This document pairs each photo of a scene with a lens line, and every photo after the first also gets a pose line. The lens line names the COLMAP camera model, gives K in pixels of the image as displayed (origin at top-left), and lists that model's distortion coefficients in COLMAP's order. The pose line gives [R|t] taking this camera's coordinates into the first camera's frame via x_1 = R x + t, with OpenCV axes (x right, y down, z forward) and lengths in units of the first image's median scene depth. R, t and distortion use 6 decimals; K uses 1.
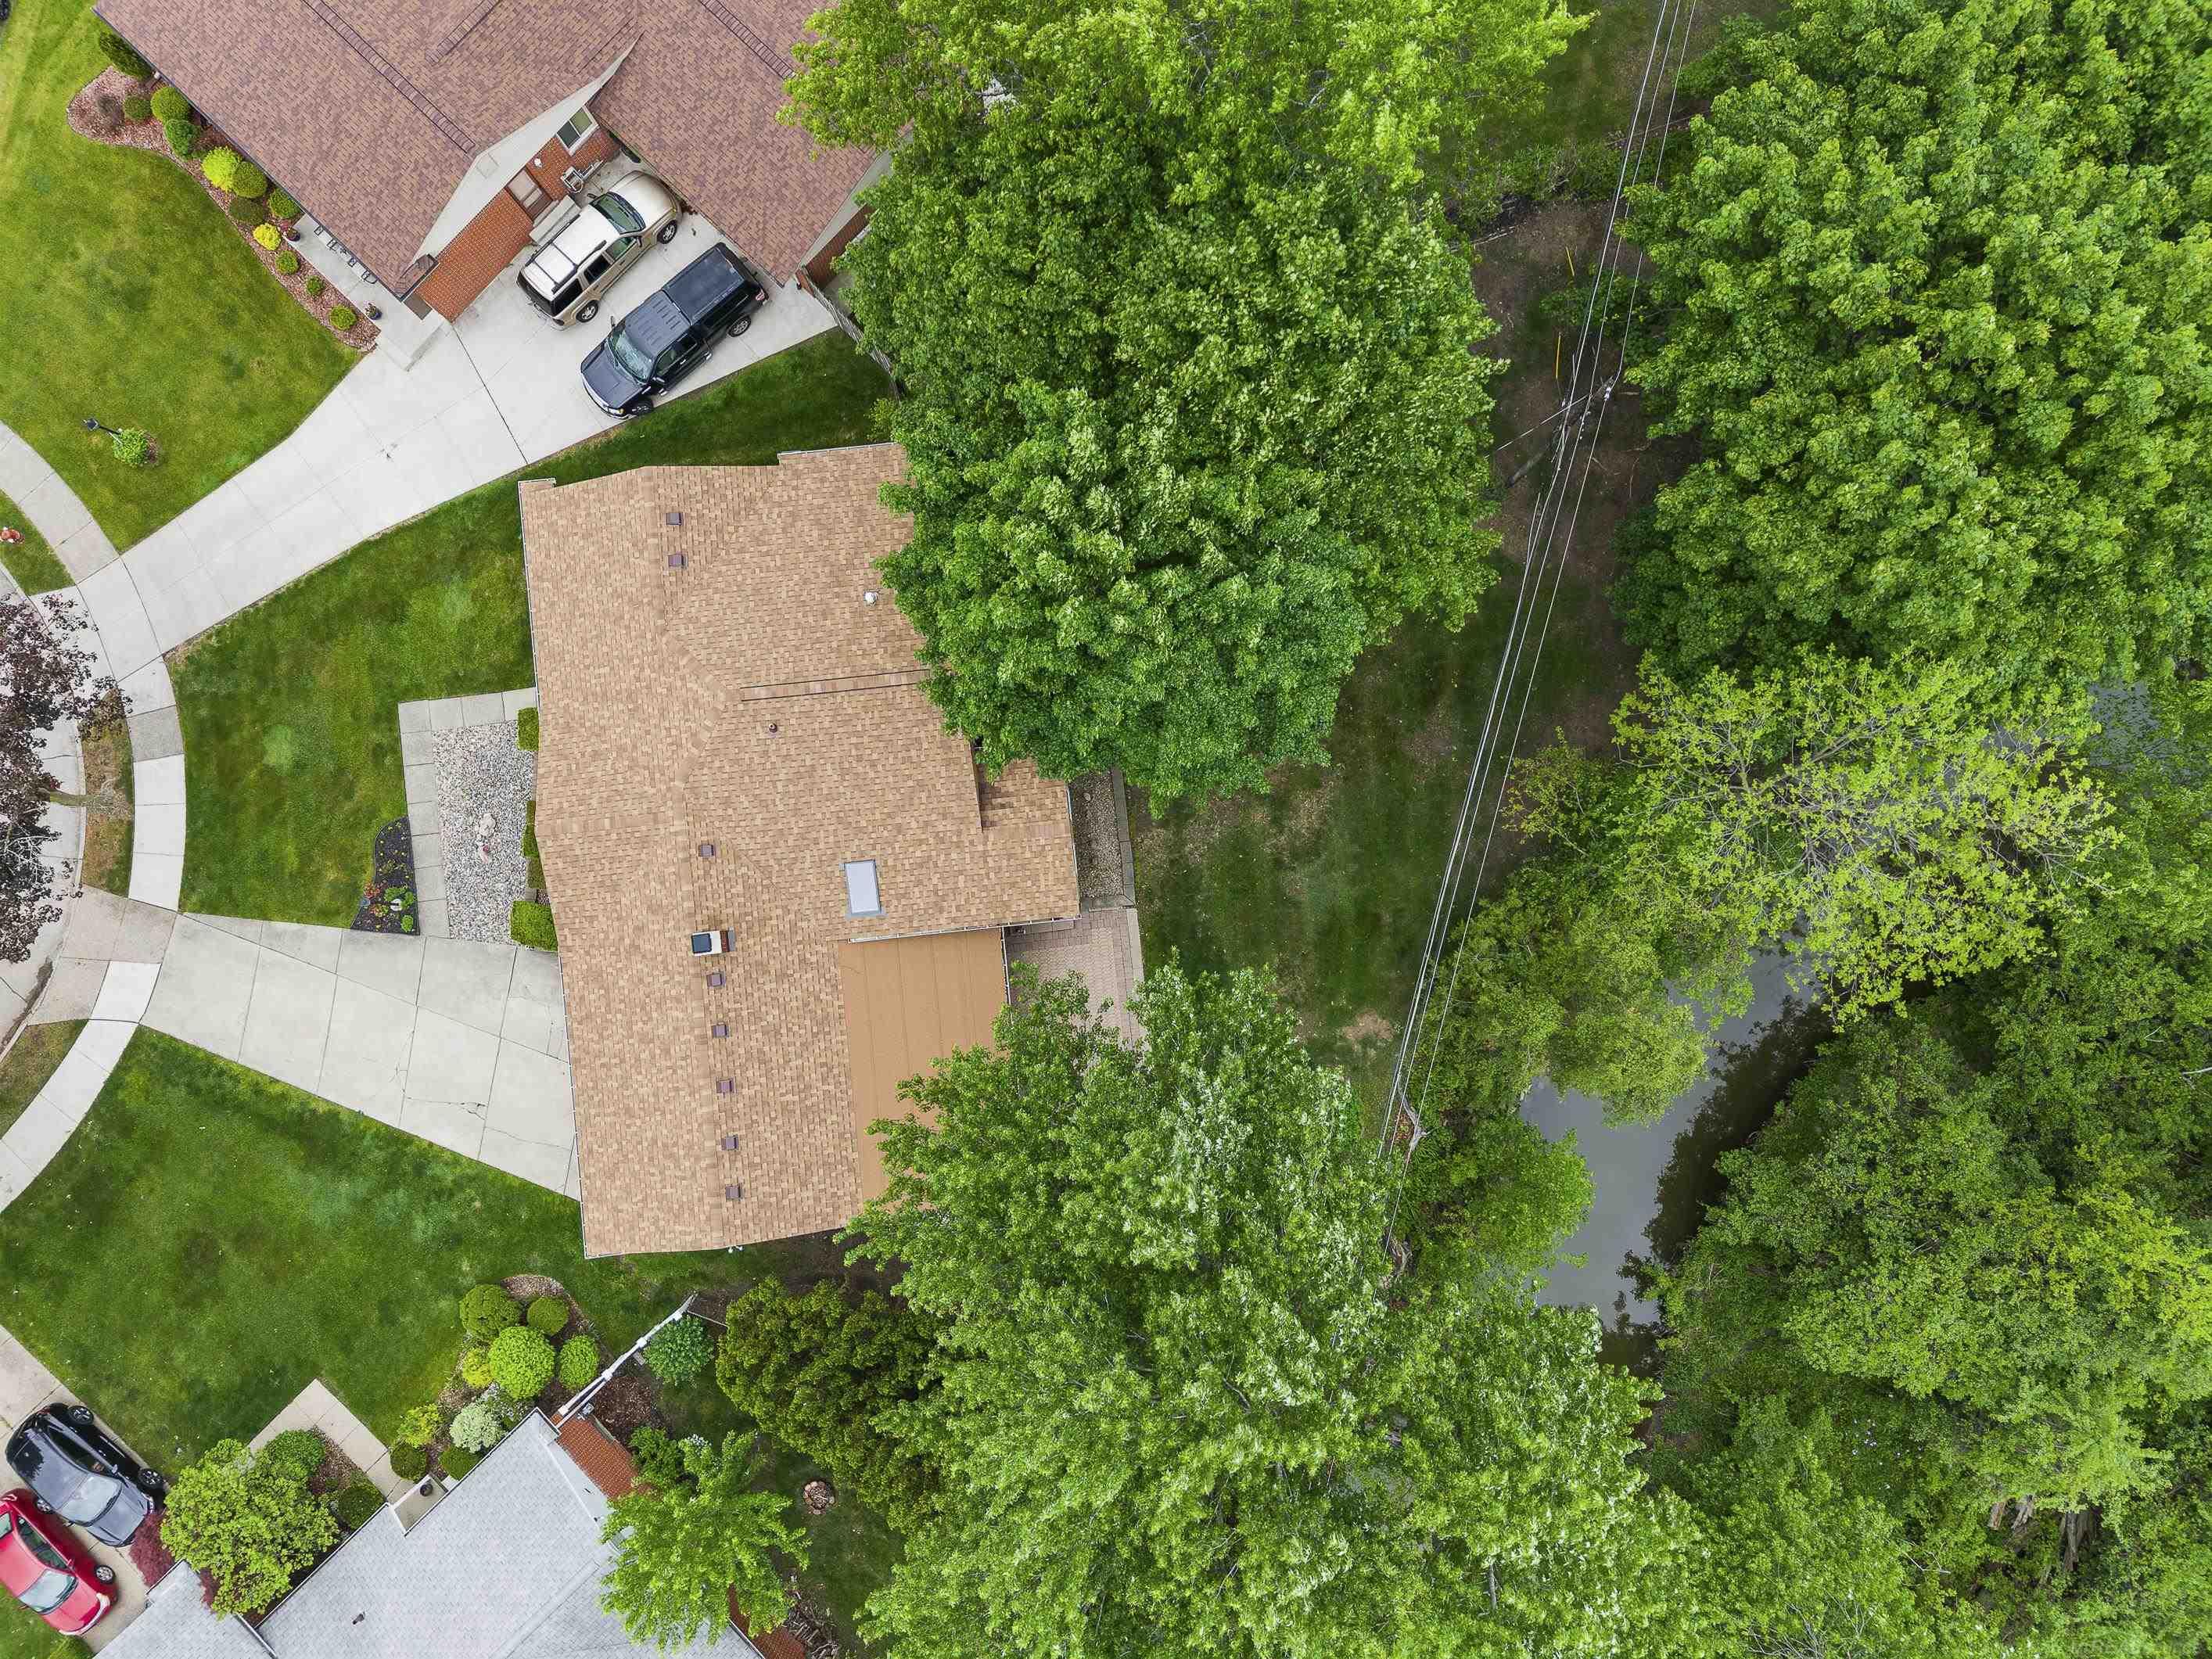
lens RADIAL K [[1550.9, 0, 1095.7], [0, 1550.9, 841.4], [0, 0, 1]] dist [0.033271, -0.008166]
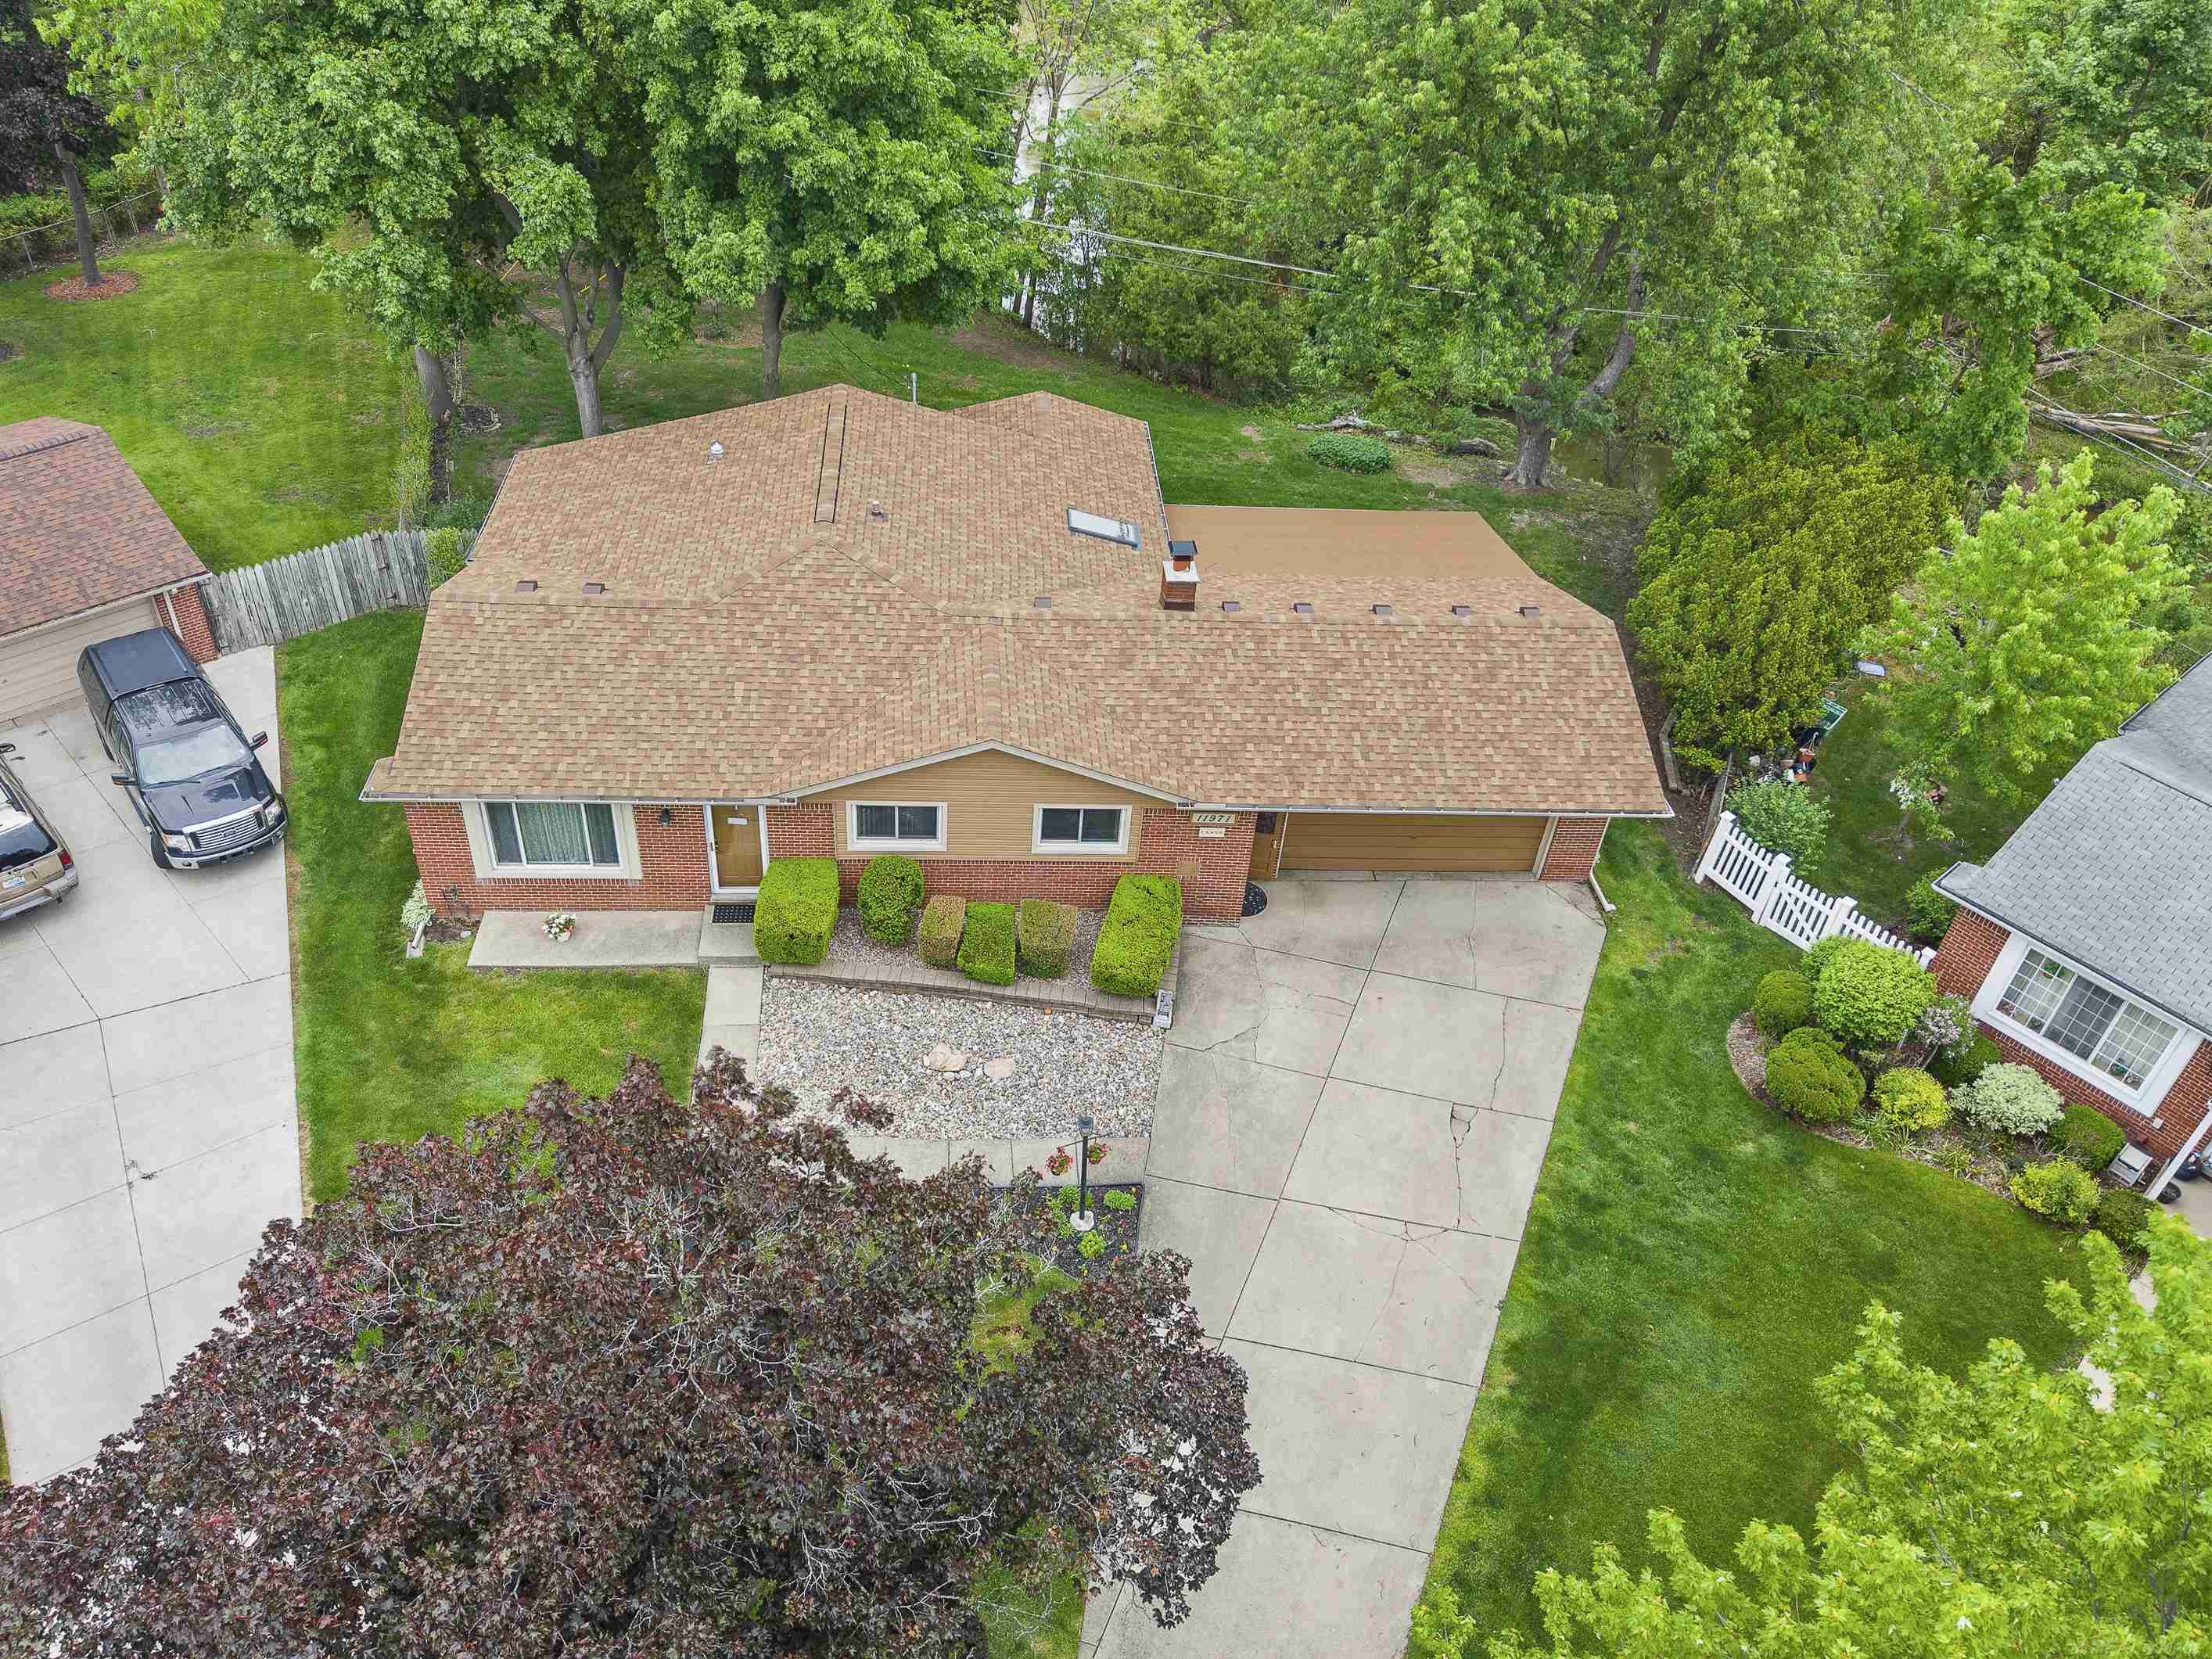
lens RADIAL K [[1673.4, 0, 1106.0], [0, 1673.4, 829.5], [0, 0, 1]] dist [0.024414, -0.032058]
pose [[0.033153, -0.628351, 0.777223, -0.786362], [0.990766, 0.122955, 0.057142, 0.001783], [-0.131468, 0.768151, 0.626625, 0.564930]]
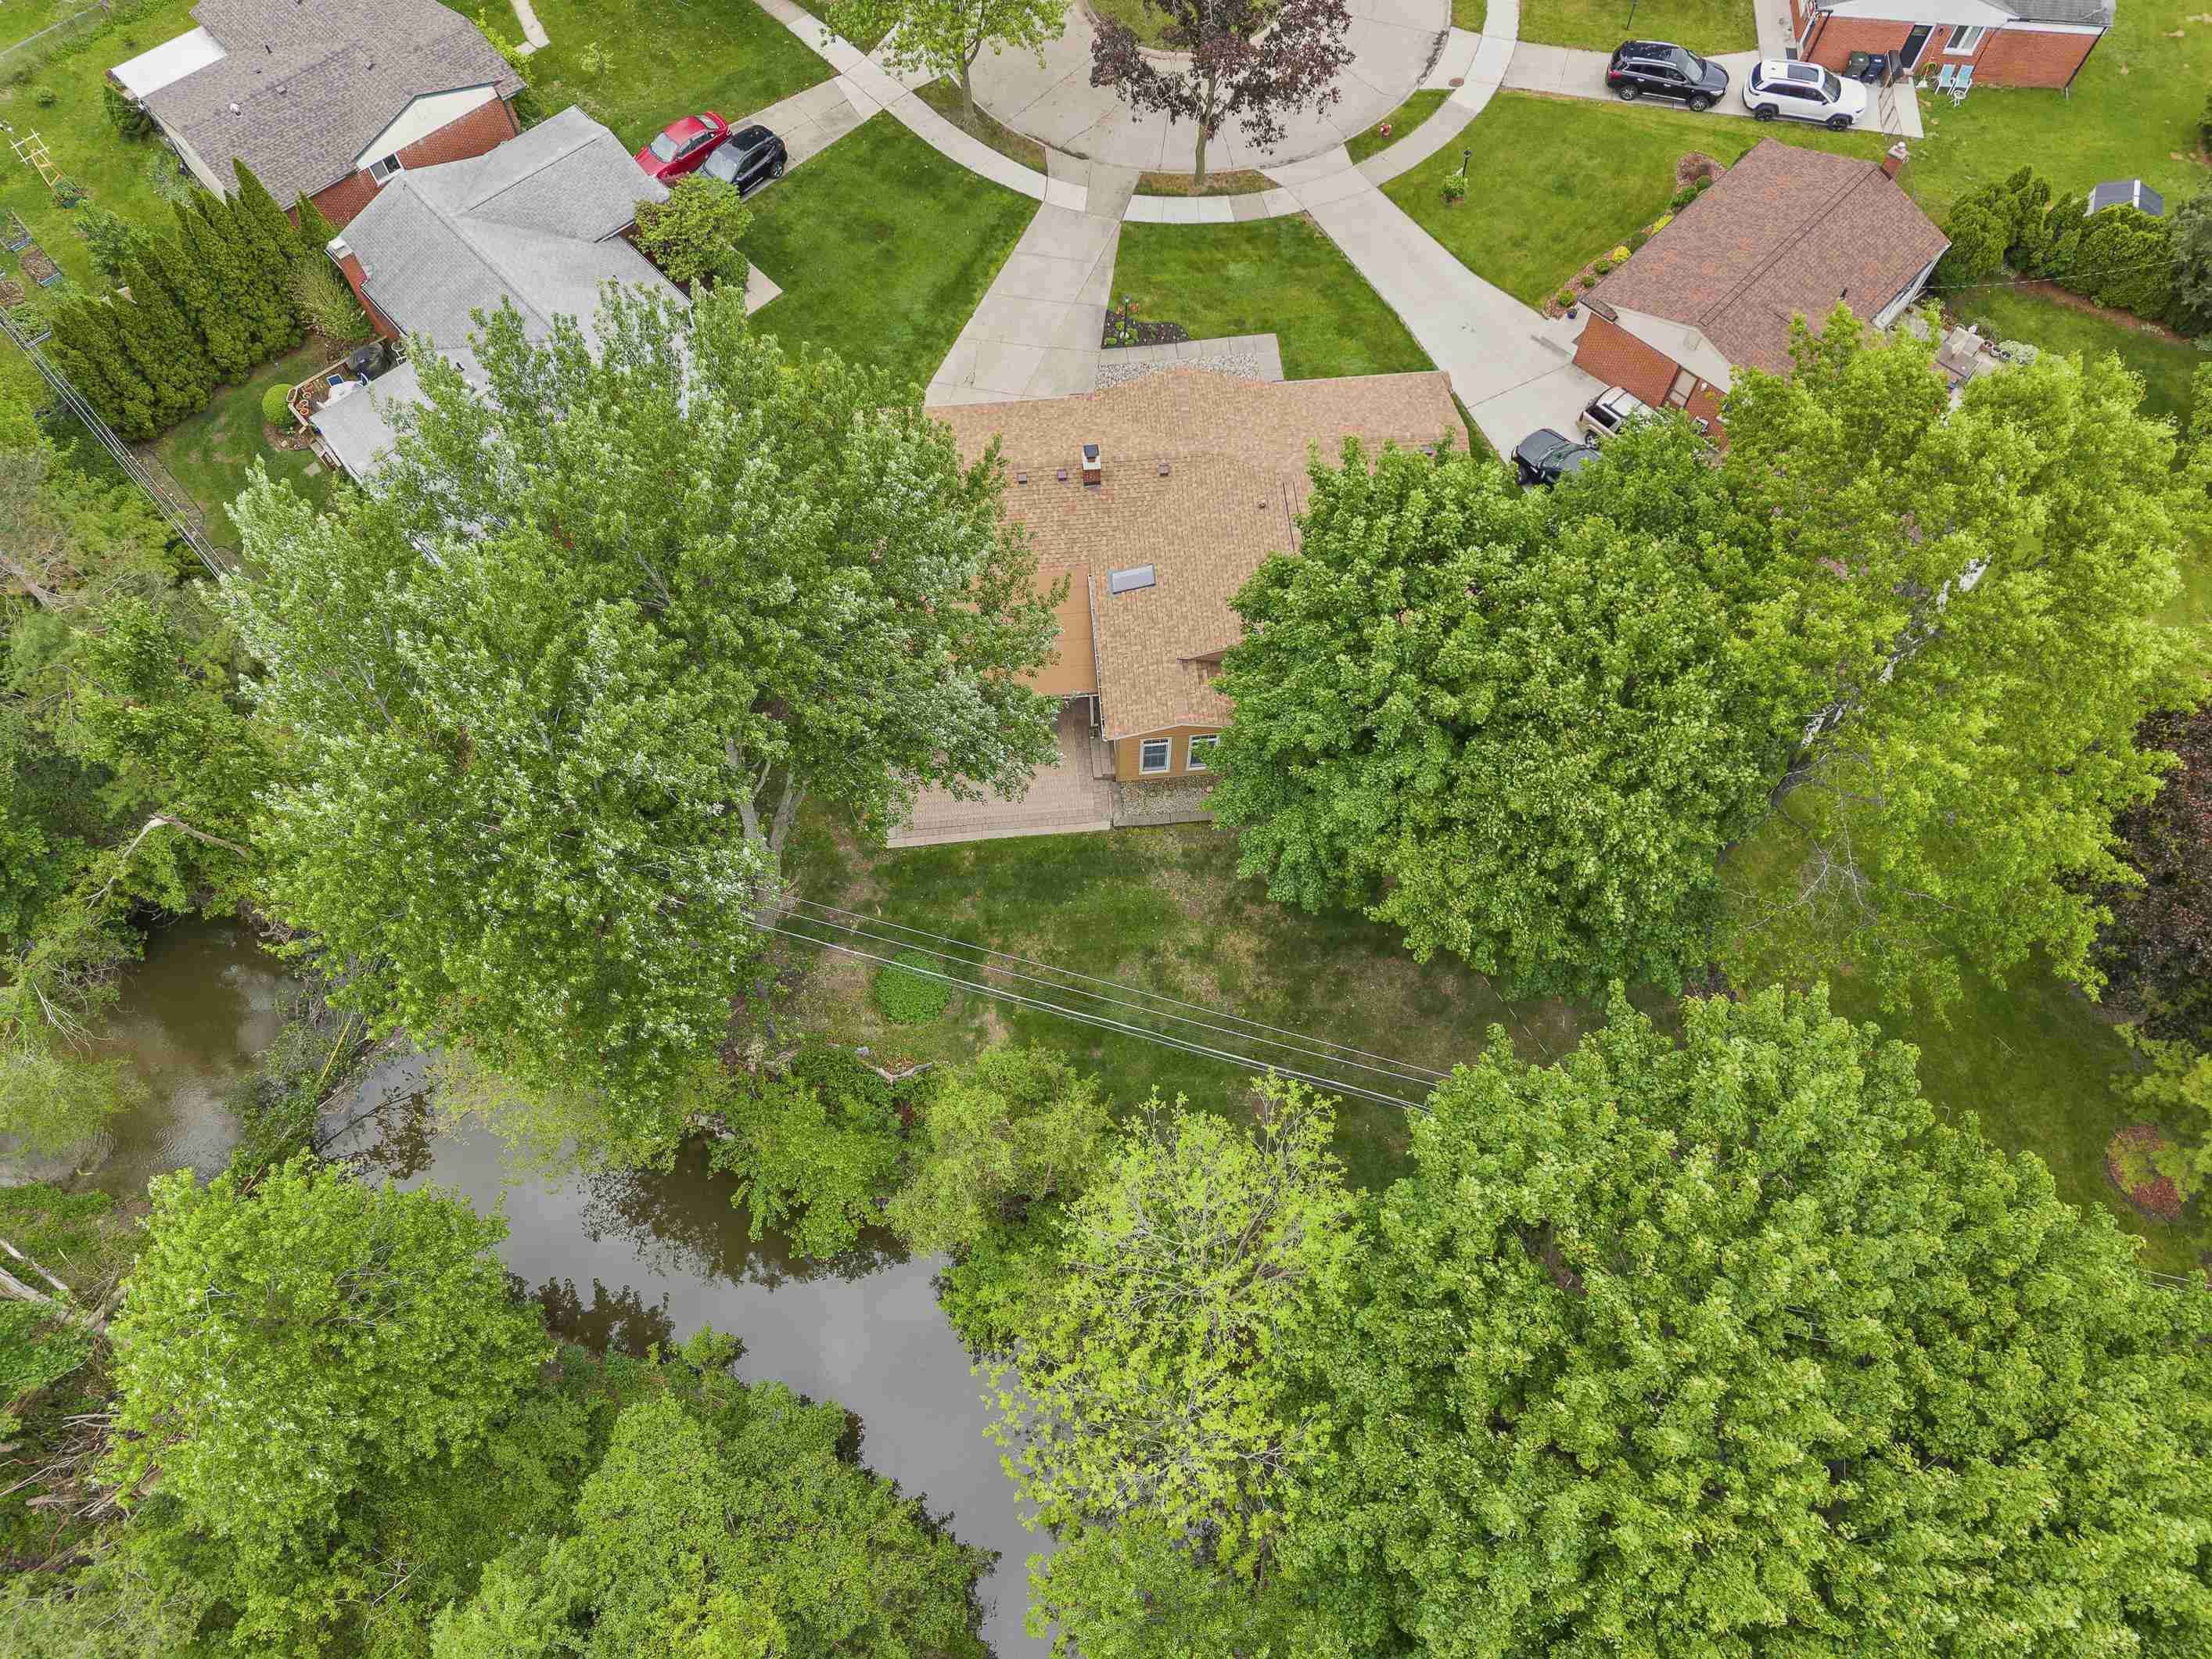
lens RADIAL K [[1550.9, 0, 1095.7], [0, 1550.9, 841.4], [0, 0, 1]] dist [0.033271, -0.008166]
pose [[-0.023345, 0.896478, -0.442473, 0.532982], [-0.998442, 0.001533, 0.055784, -0.008691], [0.050688, 0.443086, 0.895045, -0.000236]]
